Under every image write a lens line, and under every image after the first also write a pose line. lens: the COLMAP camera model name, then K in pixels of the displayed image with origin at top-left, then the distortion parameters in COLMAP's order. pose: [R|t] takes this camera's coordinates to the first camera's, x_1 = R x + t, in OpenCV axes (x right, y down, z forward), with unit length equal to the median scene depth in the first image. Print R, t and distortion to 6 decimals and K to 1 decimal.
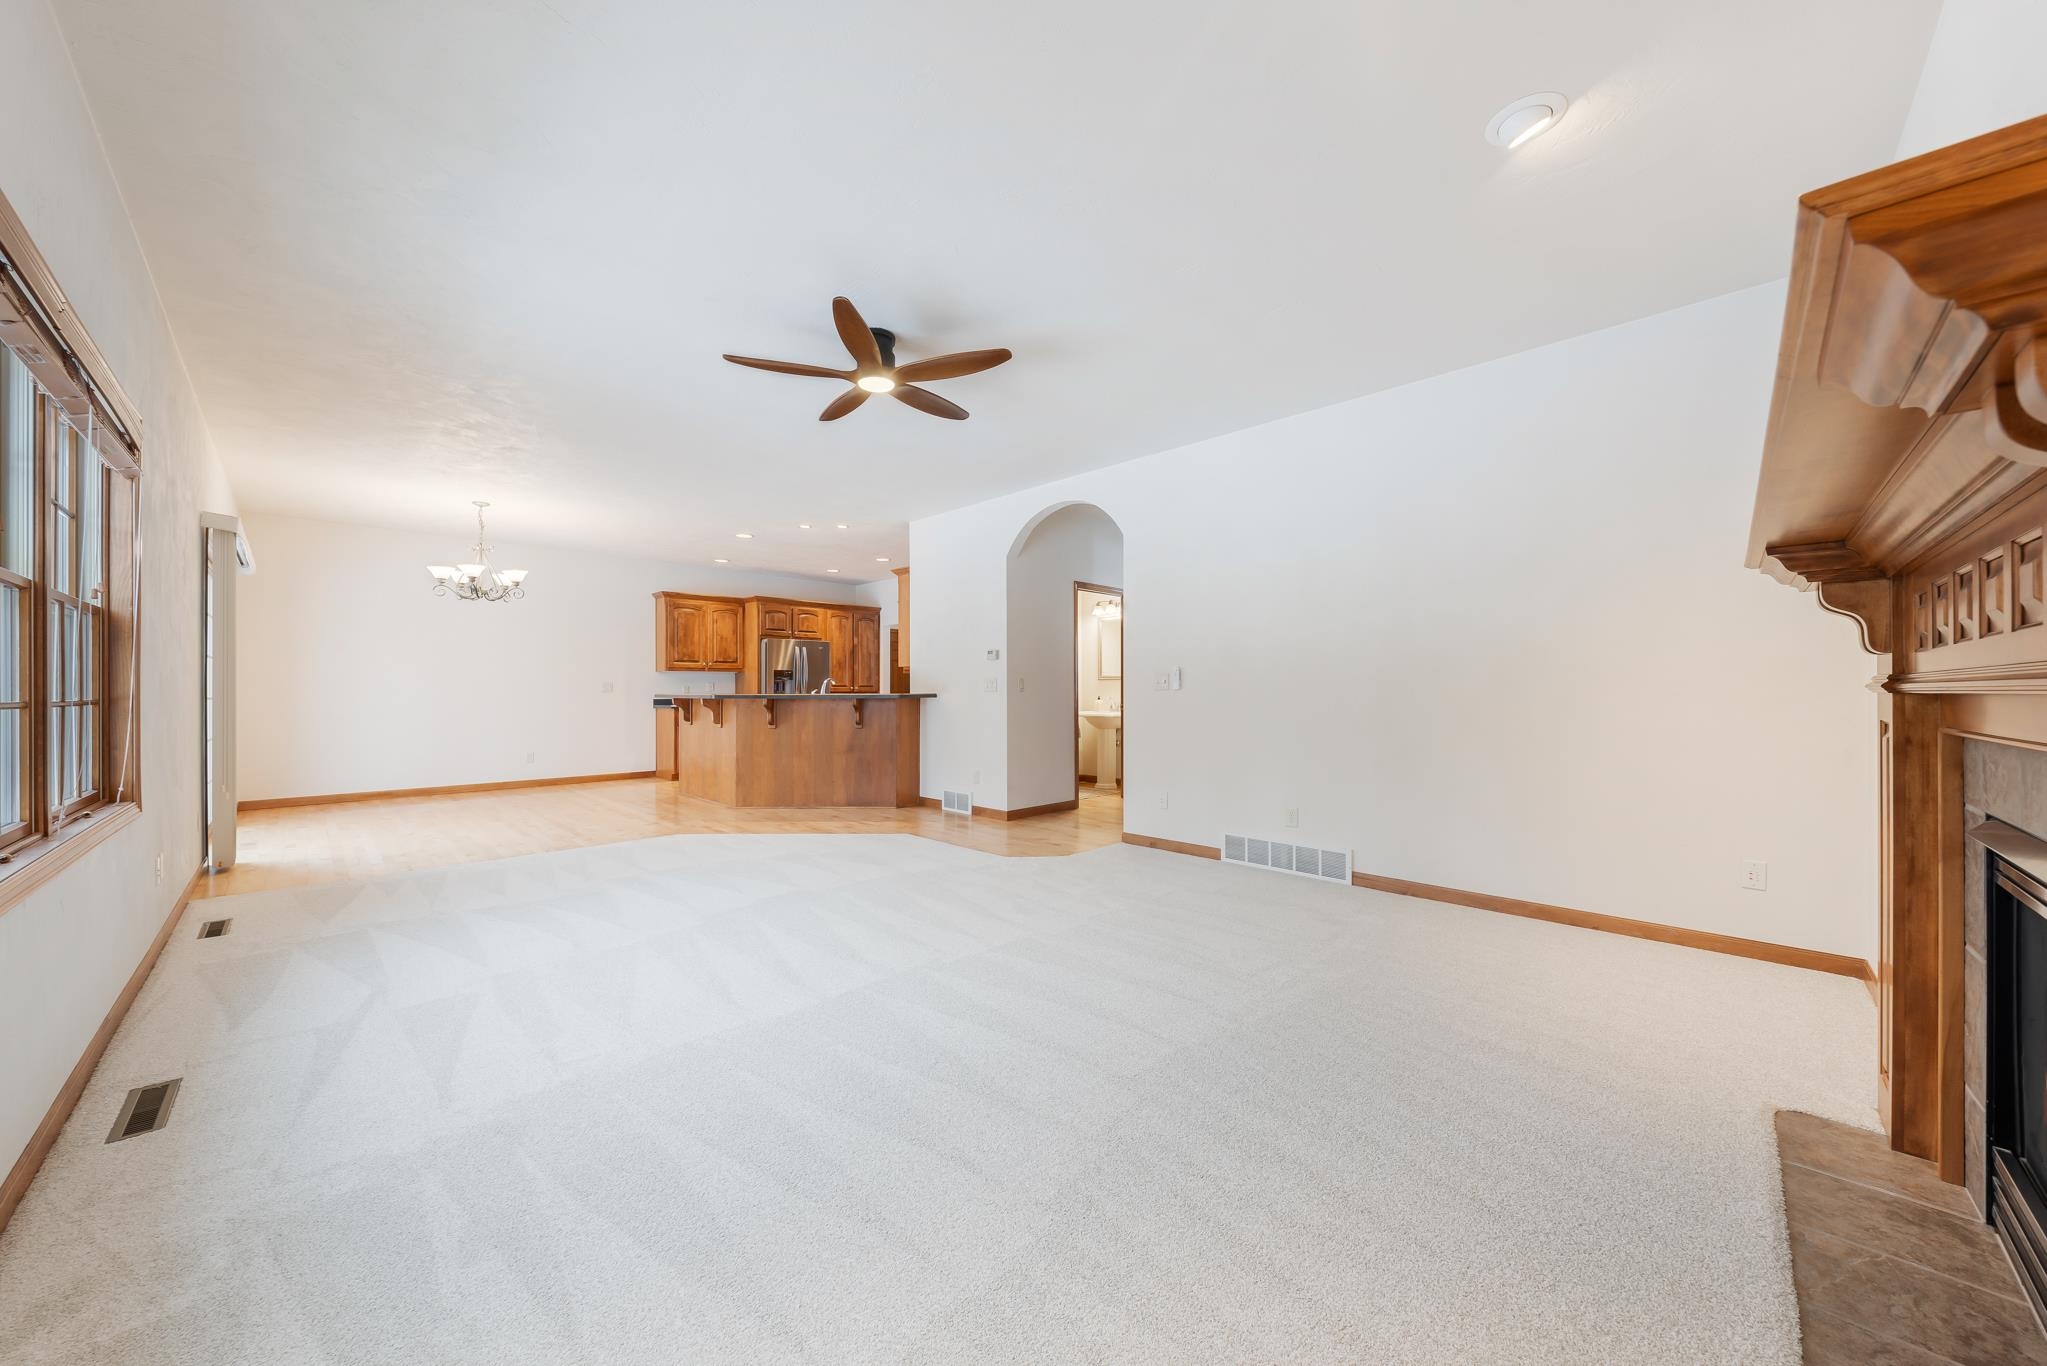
lens RADIAL K [[720.8, 0, 1036.6], [0, 720.8, 692.0], [0, 0, 1]] dist [-0.004227, 0.000243]
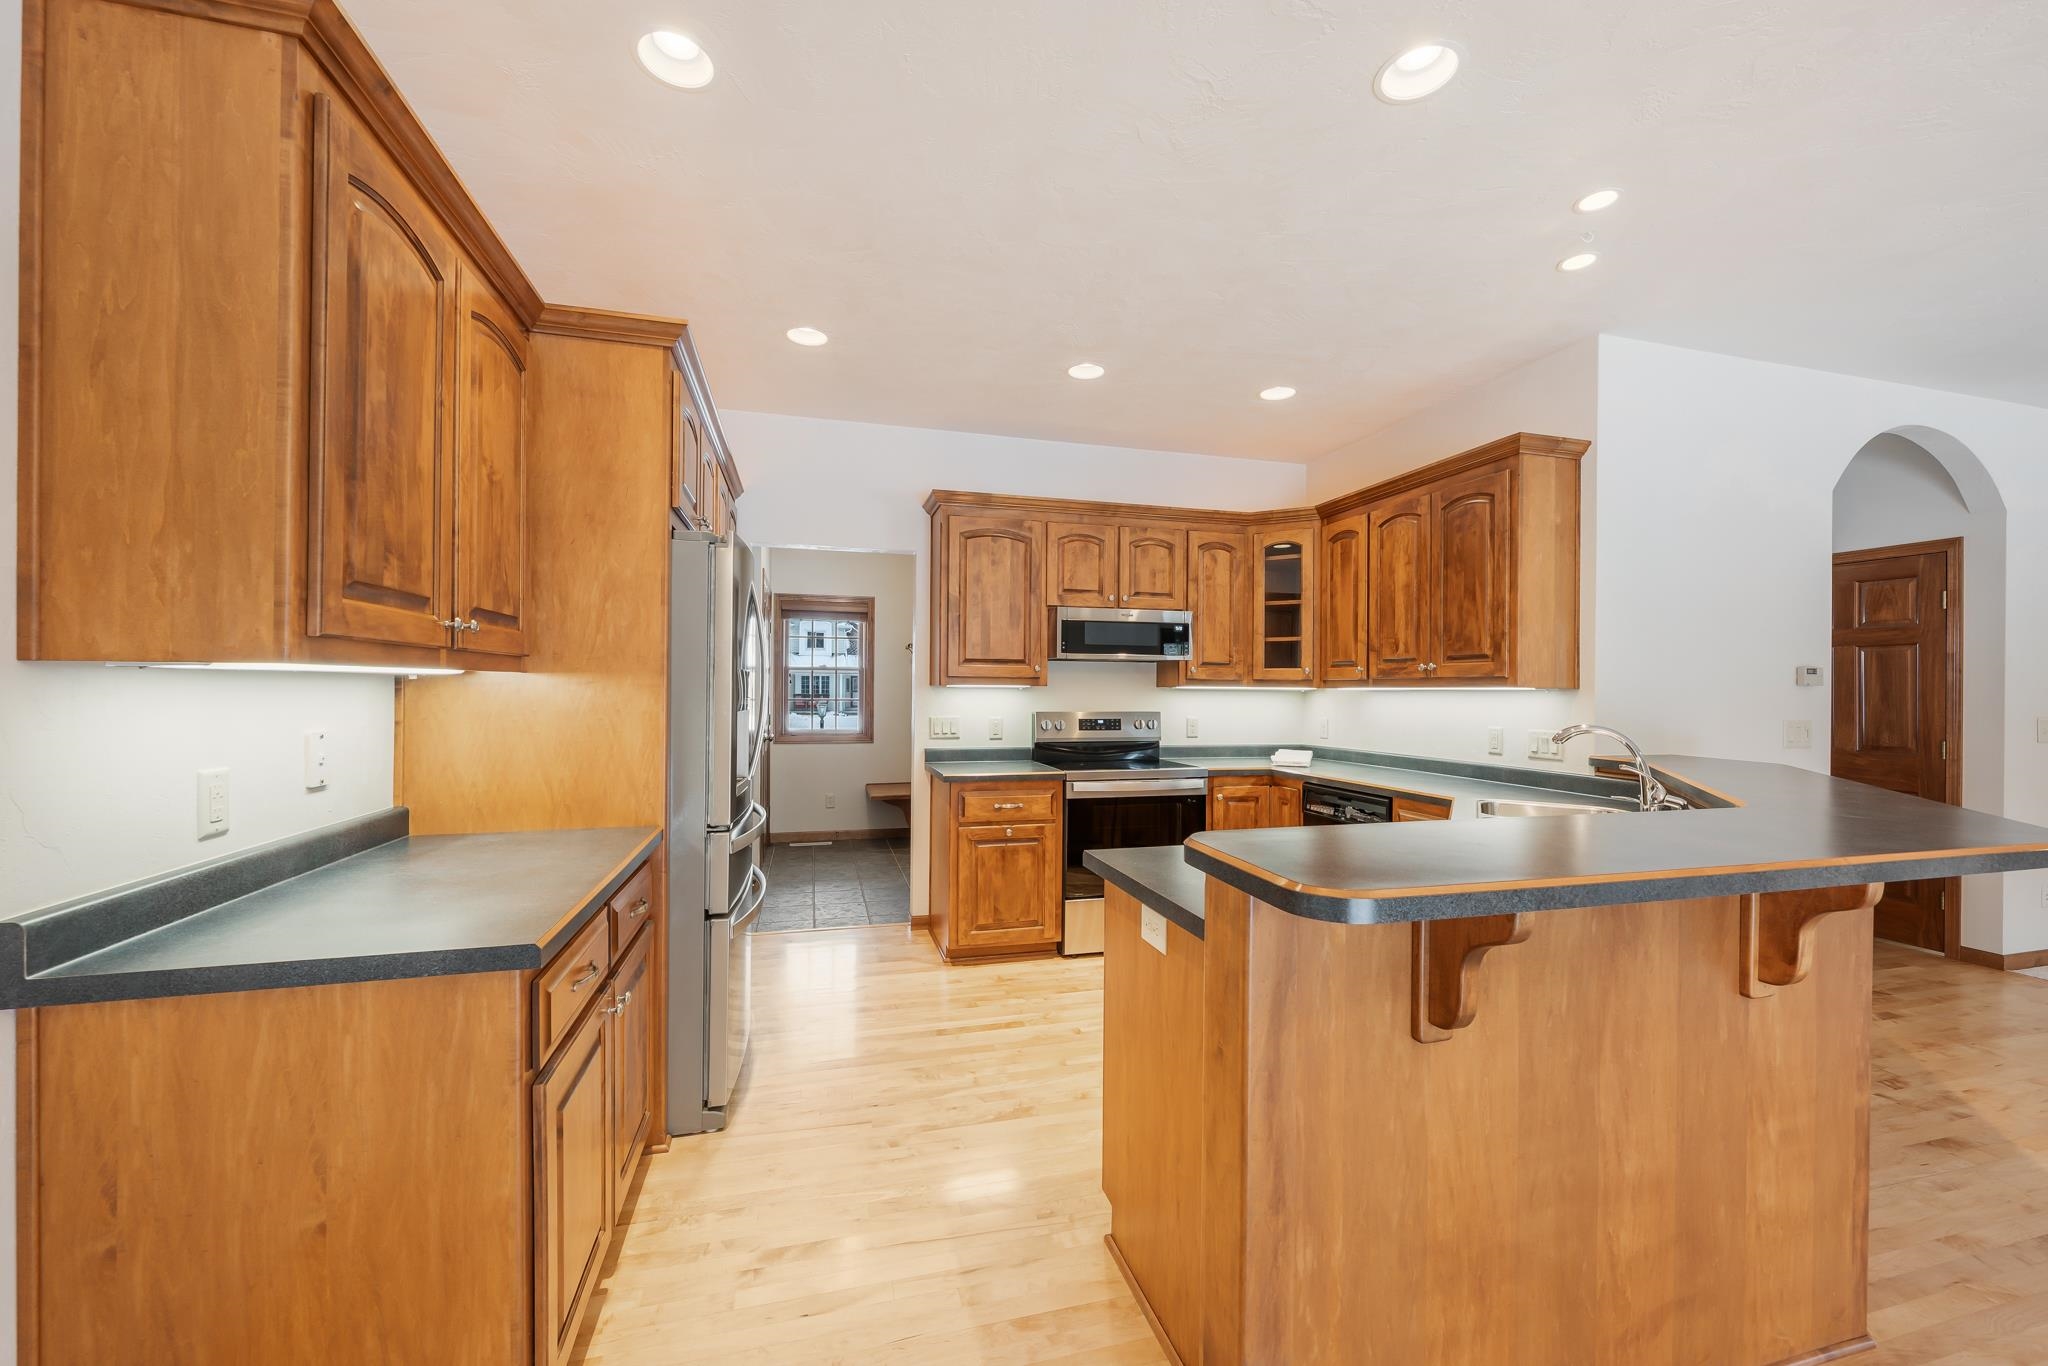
lens RADIAL K [[783.6, 0, 1022.7], [0, 783.6, 689.4], [0, 0, 1]] dist [-0.002583, -0.000352]
pose [[0.508478, 0.004524, 0.861063, -0.565536], [-0.008740, 0.999962, -0.000092, -0.026094], [-0.861031, -0.007479, 0.508498, 0.828143]]
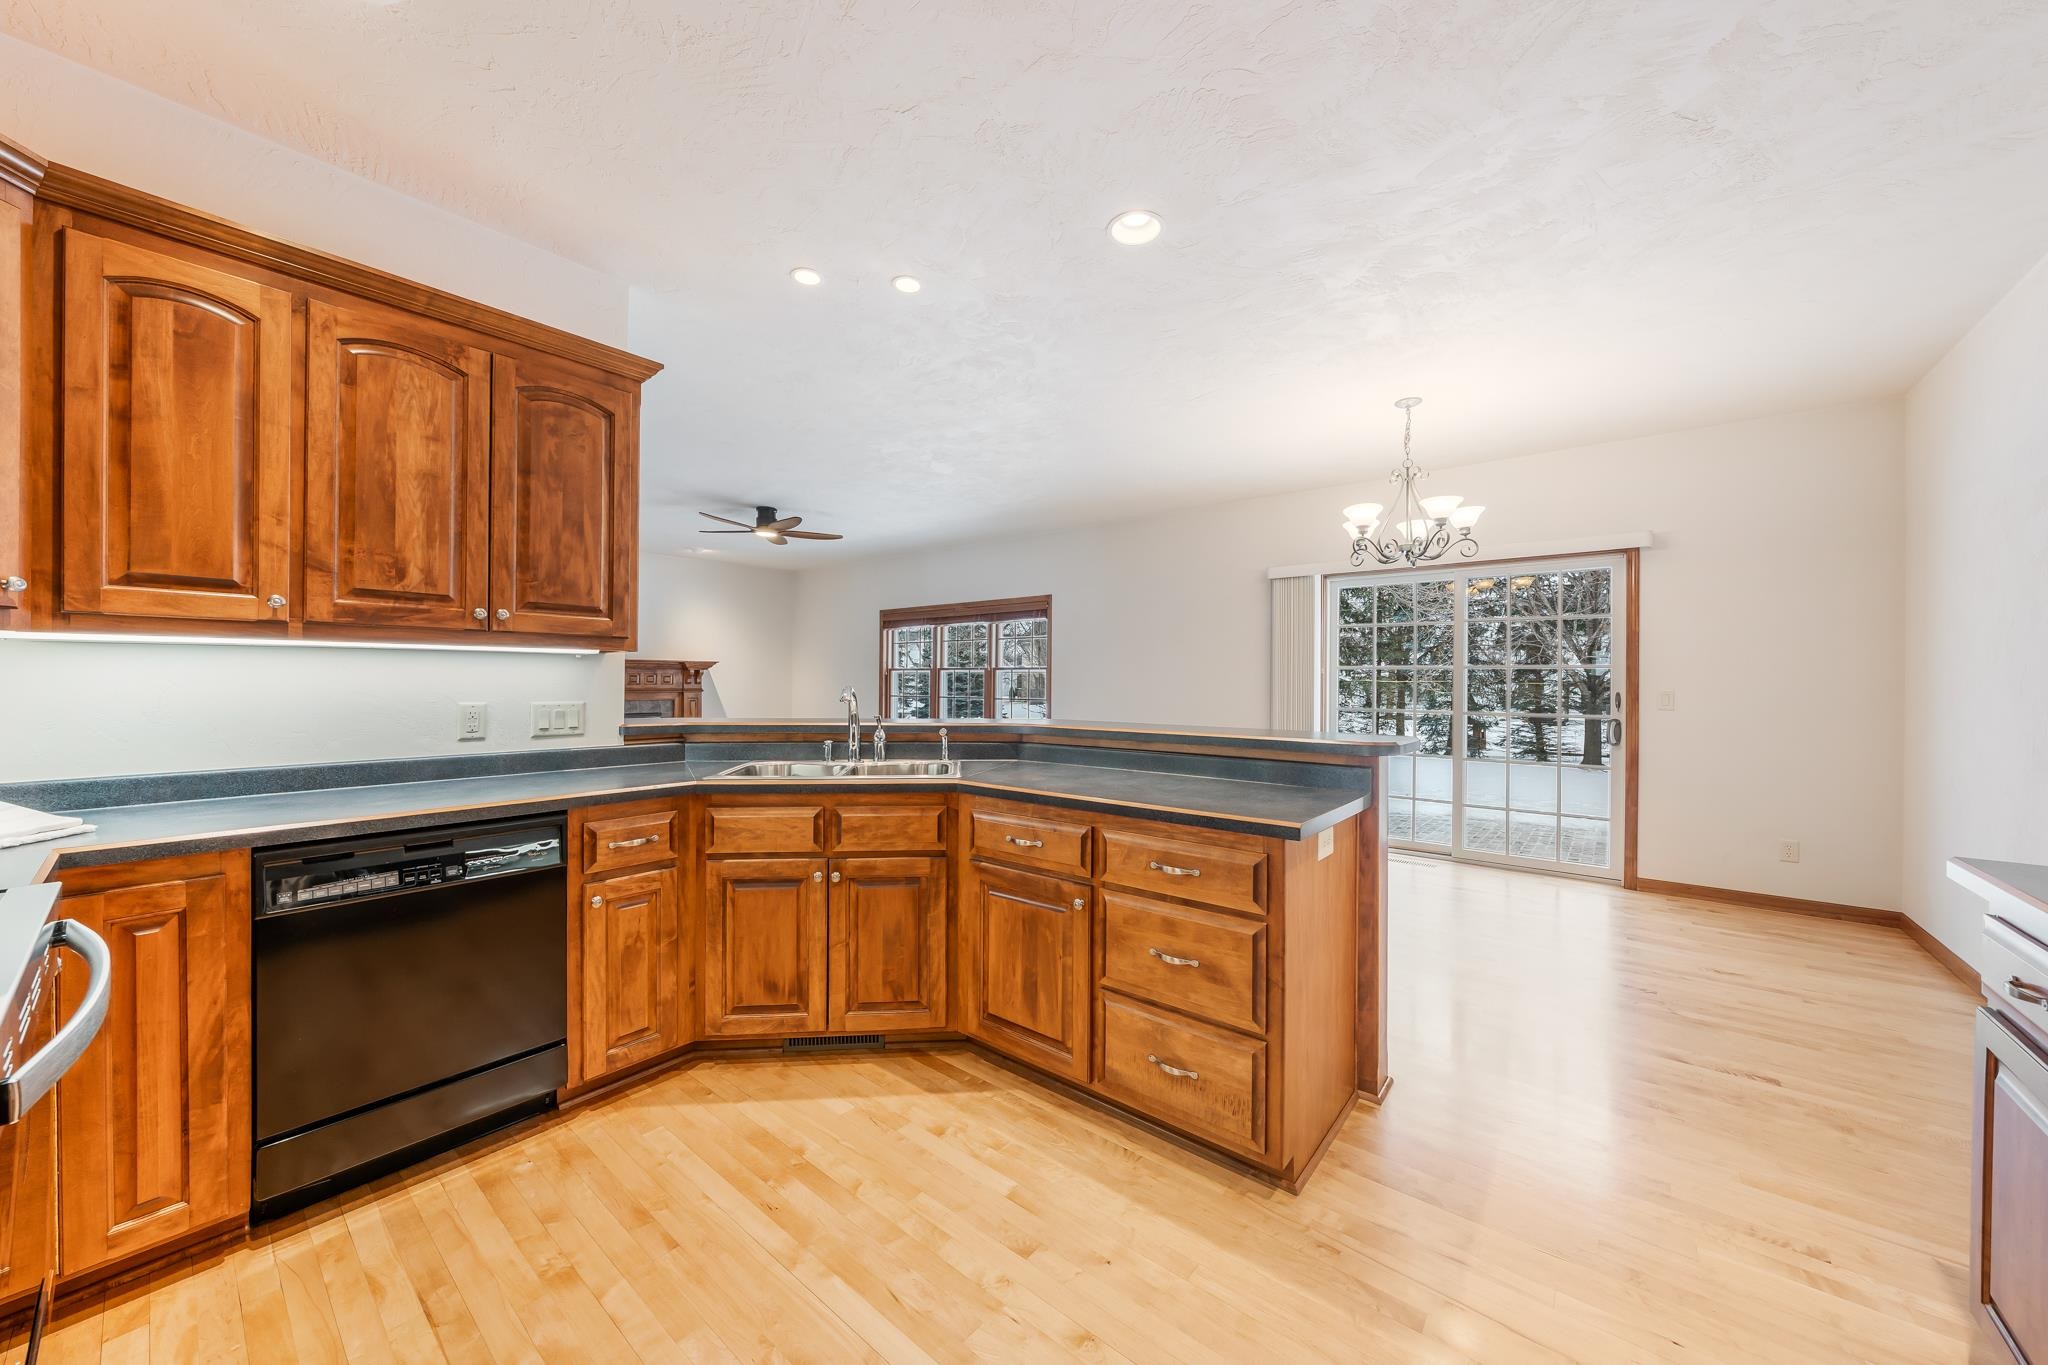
lens RADIAL K [[721.2, 0, 1024.0], [0, 721.2, 681.7], [0, 0, 1]] dist [-0.004227, 0.000243]
pose [[-0.996719, -0.006962, -0.080638, -0.282219], [-0.007002, 0.999975, 0.000211, -0.017994], [0.080635, 0.000775, -0.996743, 1.104922]]
